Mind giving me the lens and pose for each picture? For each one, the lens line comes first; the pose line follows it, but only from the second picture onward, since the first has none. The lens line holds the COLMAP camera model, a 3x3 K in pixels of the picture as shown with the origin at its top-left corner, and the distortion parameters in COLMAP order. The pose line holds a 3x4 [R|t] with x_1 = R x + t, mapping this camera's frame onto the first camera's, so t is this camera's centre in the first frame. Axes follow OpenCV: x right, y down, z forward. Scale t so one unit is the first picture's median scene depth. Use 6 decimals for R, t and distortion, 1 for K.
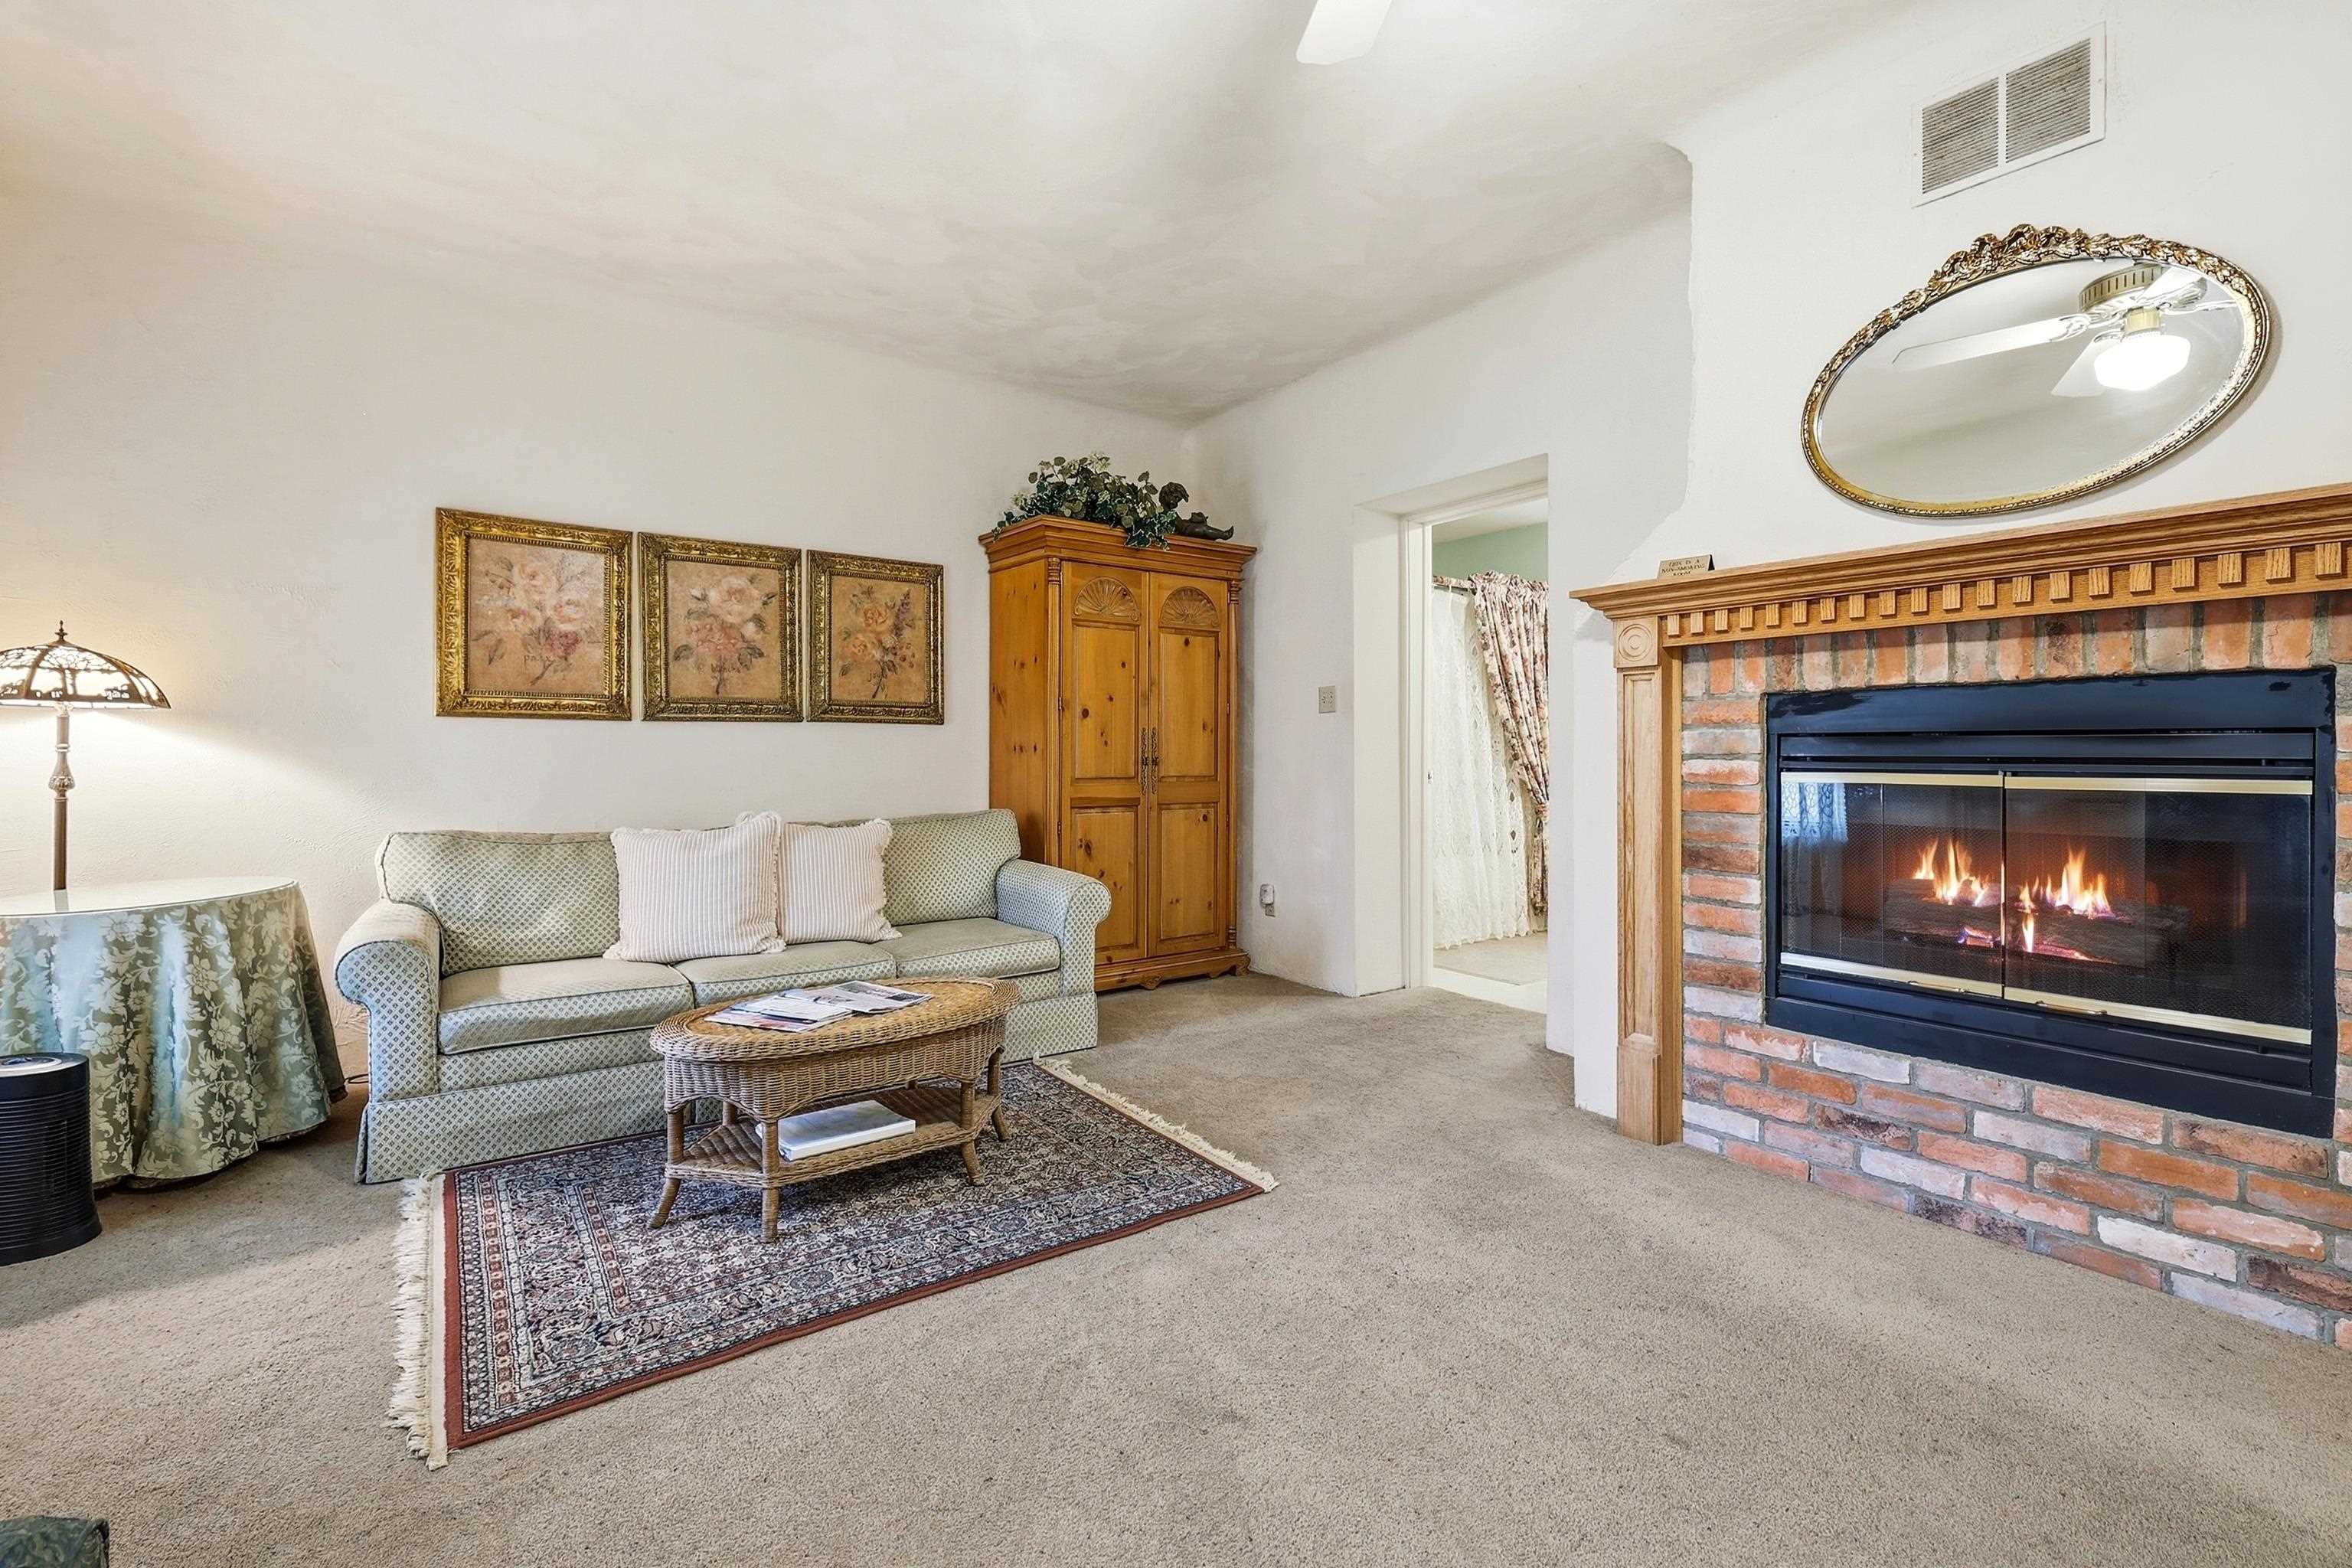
lens RADIAL K [[1055.3, 0, 1152.2], [0, 1055.3, 748.7], [0, 0, 1]] dist [0.003957, -0.000470]
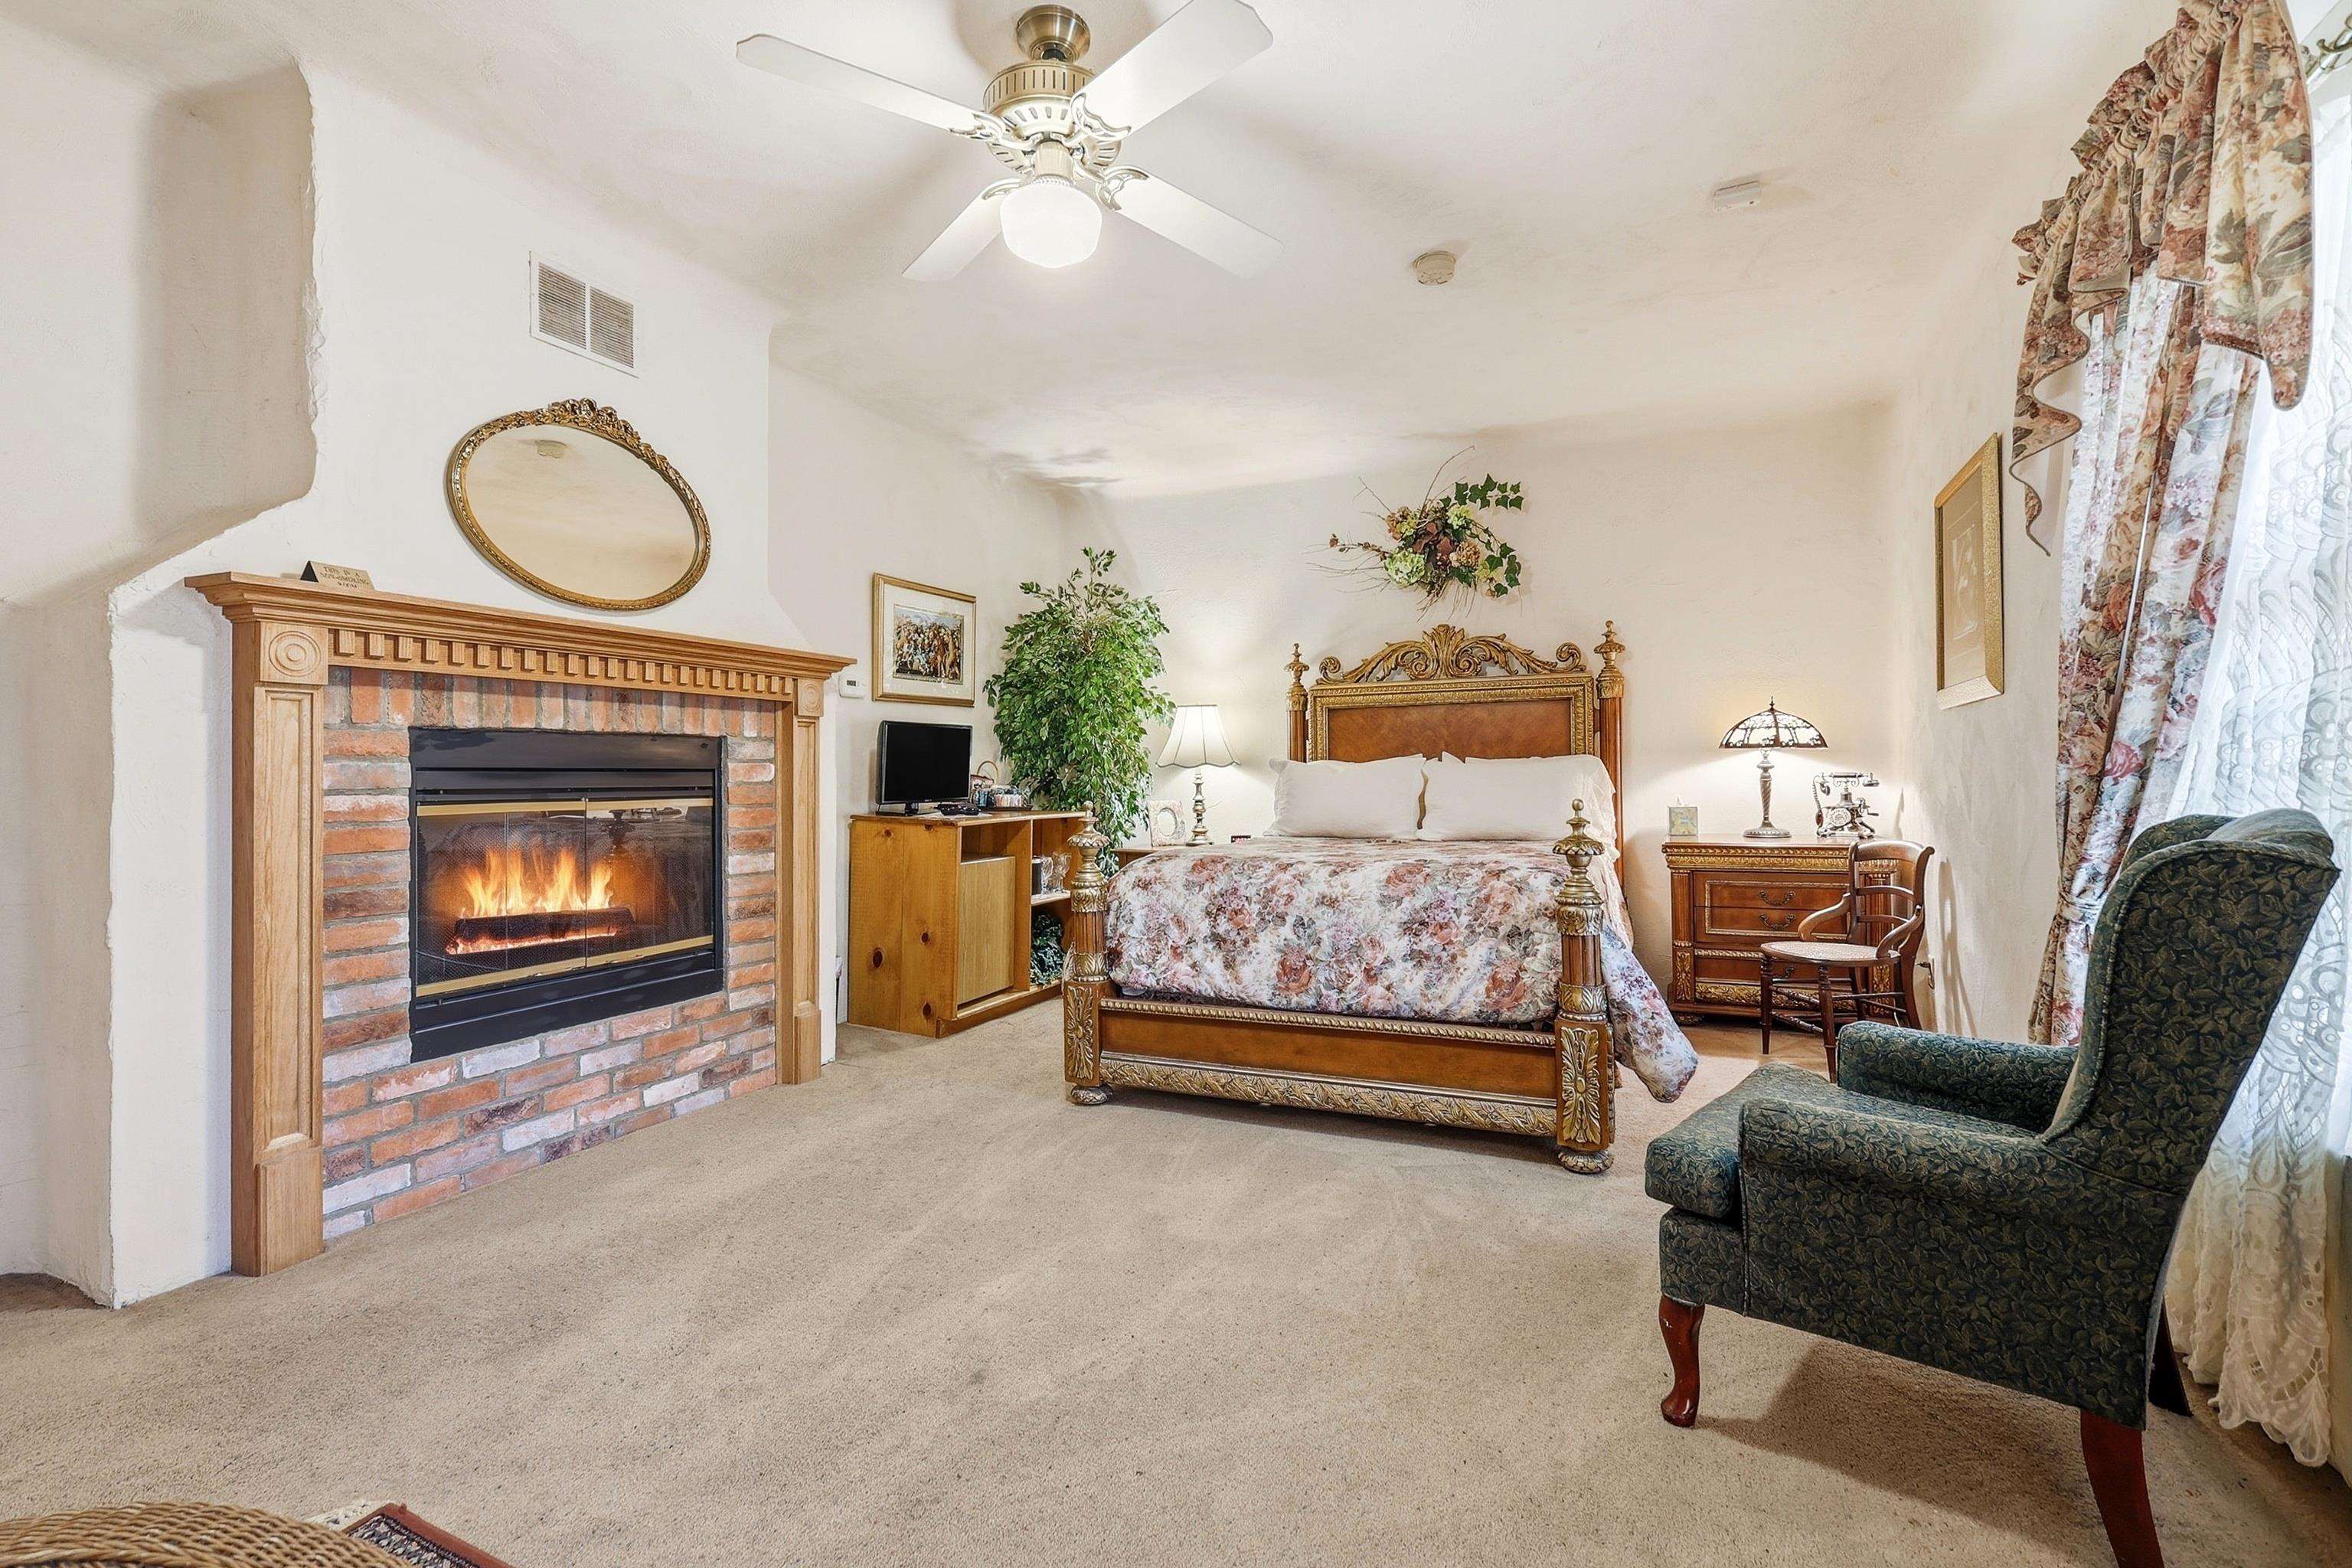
lens RADIAL K [[1055.3, 0, 1173.3], [0, 1055.3, 777.1], [0, 0, 1]] dist [0.003957, -0.000470]
pose [[-0.501432, 0.005084, 0.865182, -0.681407], [0.008773, 0.999961, -0.000791, 0.001888], [-0.865153, 0.007194, -0.501457, 0.950140]]
